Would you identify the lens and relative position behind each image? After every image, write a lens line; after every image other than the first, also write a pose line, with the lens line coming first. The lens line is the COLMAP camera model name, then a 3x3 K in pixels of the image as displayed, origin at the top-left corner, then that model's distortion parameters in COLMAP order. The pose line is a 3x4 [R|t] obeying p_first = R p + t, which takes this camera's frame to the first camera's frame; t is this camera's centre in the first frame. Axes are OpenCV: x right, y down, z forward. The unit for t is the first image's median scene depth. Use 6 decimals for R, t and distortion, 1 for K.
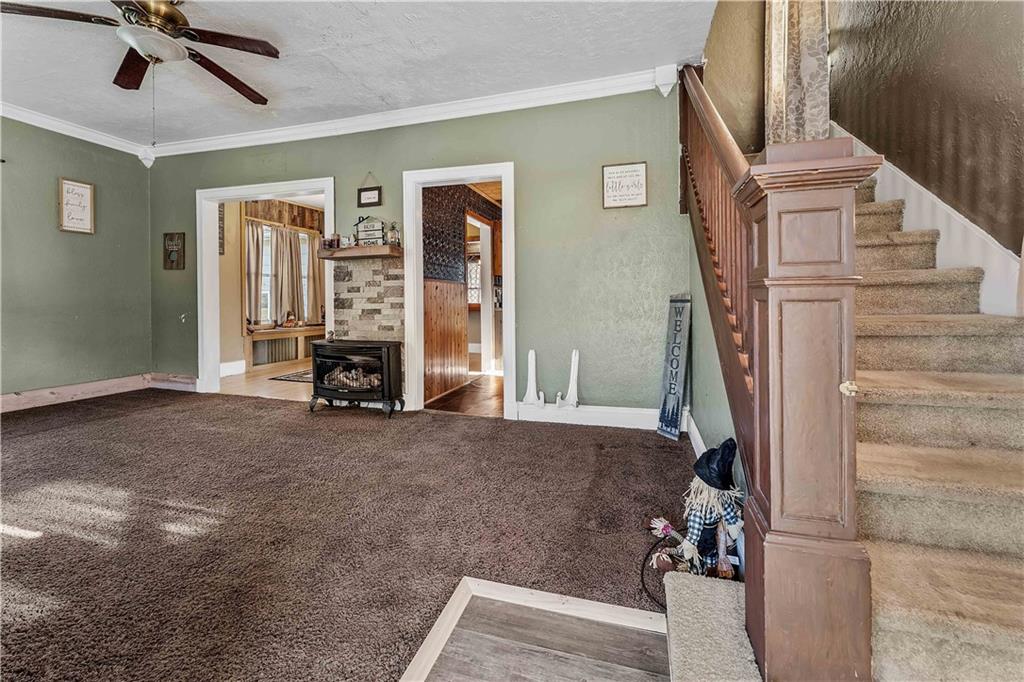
lens RADIAL K [[430.0, 0, 498.5], [0, 430.0, 316.3], [0, 0, 1]] dist [0.005549, -0.000376]
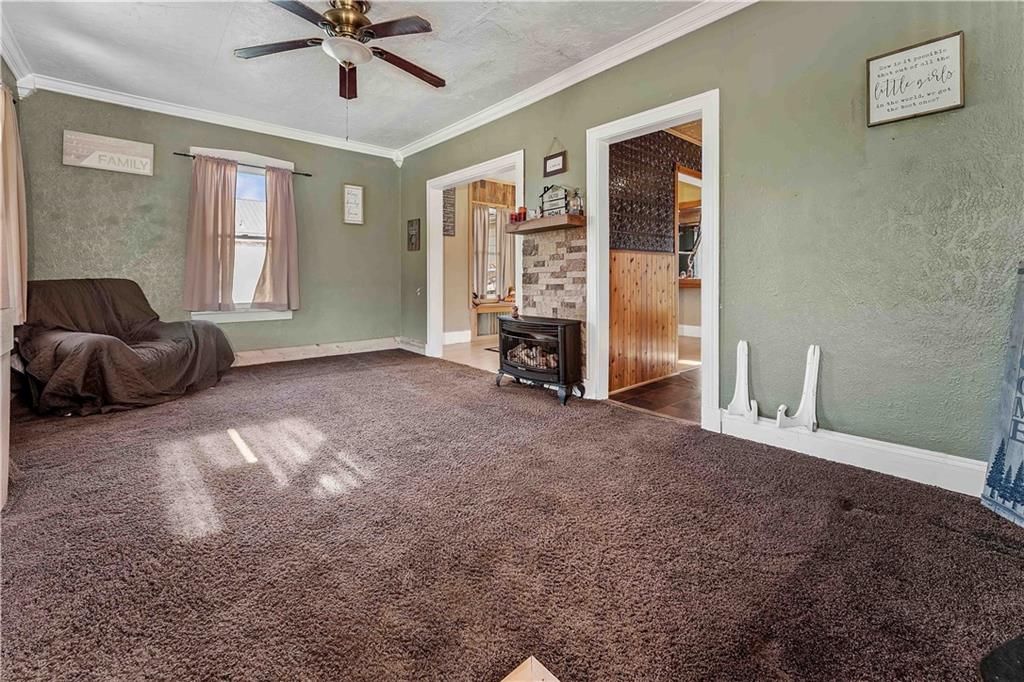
lens RADIAL K [[430.0, 0, 507.1], [0, 430.0, 292.5], [0, 0, 1]] dist [0.005549, -0.000376]
pose [[0.854979, 0.014630, -0.518456, 0.103063], [-0.015982, 0.999871, 0.001859, 0.000977], [0.518417, 0.006696, 0.855102, 0.152081]]
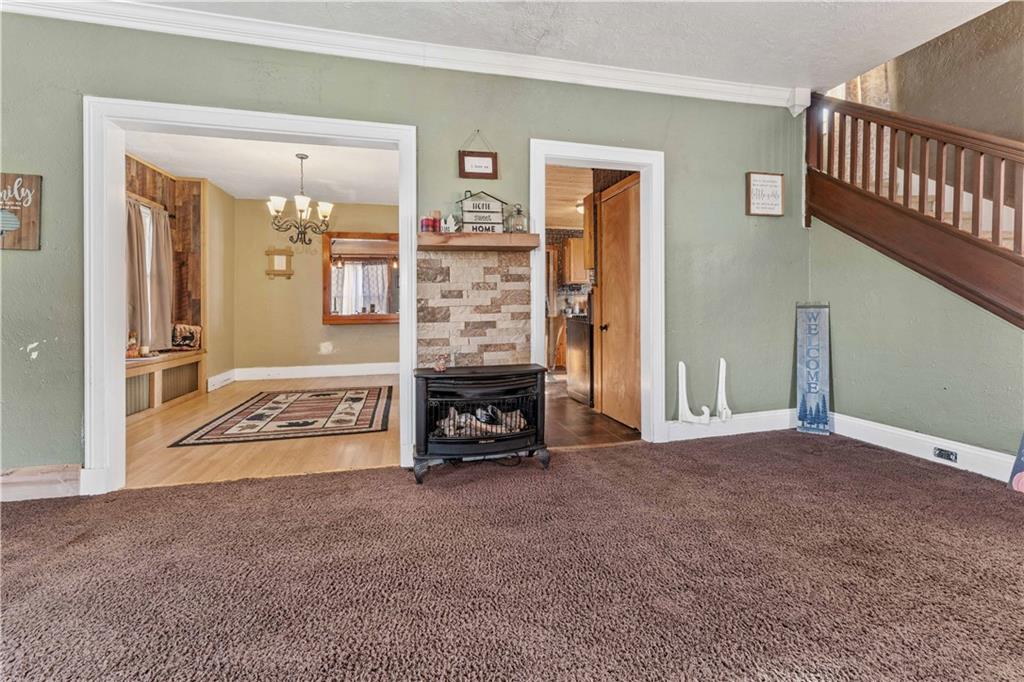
lens RADIAL K [[430.0, 0, 484.9], [0, 430.0, 322.2], [0, 0, 1]] dist [0.005549, -0.000376]
pose [[0.855021, -0.022549, 0.518103, -0.679880], [0.029141, 0.999565, -0.004589, -0.012563], [-0.517774, 0.019022, 0.855306, 0.394588]]
